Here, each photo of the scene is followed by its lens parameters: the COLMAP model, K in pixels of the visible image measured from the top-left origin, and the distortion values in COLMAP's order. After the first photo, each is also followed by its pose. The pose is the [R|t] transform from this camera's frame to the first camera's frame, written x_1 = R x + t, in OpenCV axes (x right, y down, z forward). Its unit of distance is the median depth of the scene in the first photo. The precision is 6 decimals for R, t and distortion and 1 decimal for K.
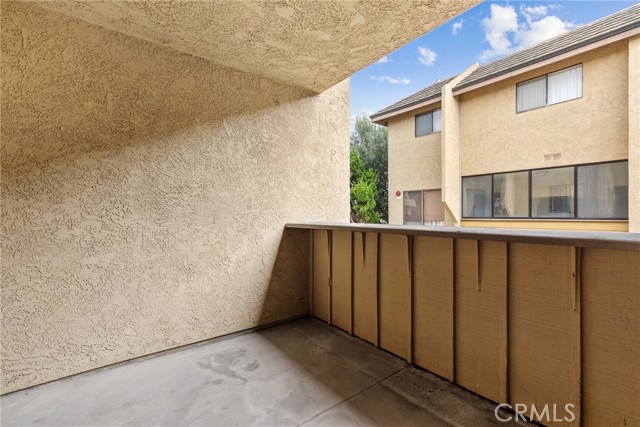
lens RADIAL K [[297.0, 0, 315.8], [0, 297.0, 213.6], [0, 0, 1]] dist [-0.019537, -0.000124]
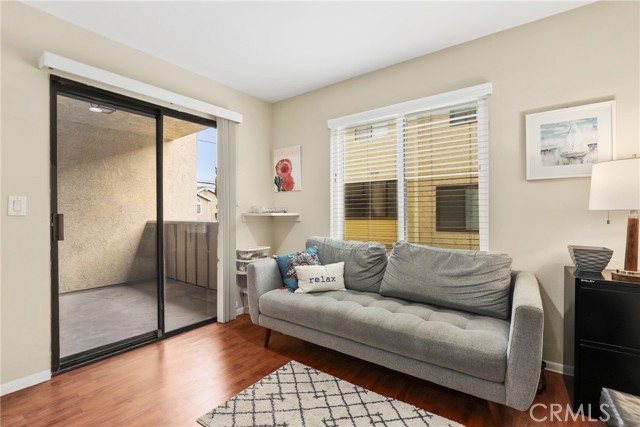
lens RADIAL K [[297.0, 0, 317.9], [0, 297.0, 213.3], [0, 0, 1]] dist [-0.019537, -0.000124]
pose [[0.953597, -0.001521, 0.301083, 0.348937], [0.002076, 0.999997, -0.001522, -0.003745], [-0.301080, 0.002076, 0.953597, -0.950895]]
